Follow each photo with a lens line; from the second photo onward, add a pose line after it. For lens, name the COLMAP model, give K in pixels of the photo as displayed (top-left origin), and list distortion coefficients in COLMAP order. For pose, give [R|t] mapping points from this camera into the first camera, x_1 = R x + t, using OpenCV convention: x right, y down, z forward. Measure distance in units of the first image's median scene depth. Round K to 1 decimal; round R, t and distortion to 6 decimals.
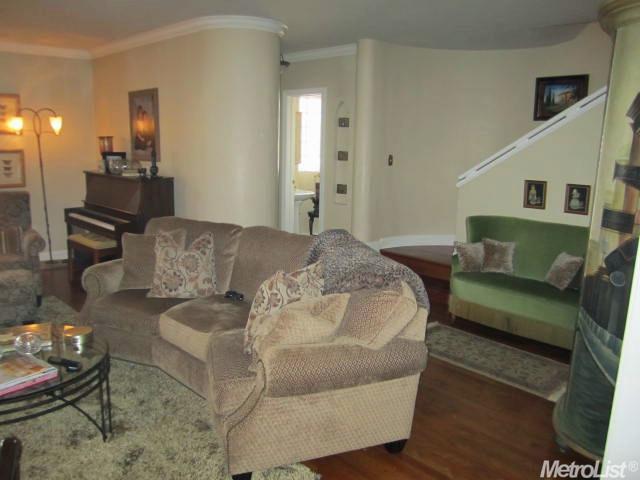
lens RADIAL K [[526.7, 0, 320.0], [0, 526.7, 240.0], [0, 0, 1]] dist [-0.053276, 0.000731]
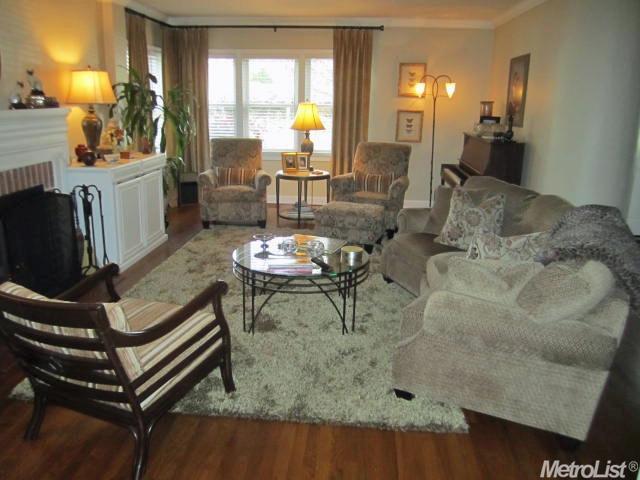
lens RADIAL K [[526.7, 0, 320.0], [0, 526.7, 240.0], [0, 0, 1]] dist [-0.053276, 0.000731]
pose [[0.666469, 0.201890, -0.717677, 0.295653], [-0.162371, 0.978835, 0.124570, 0.003992], [0.727637, 0.033508, 0.685144, 0.035641]]
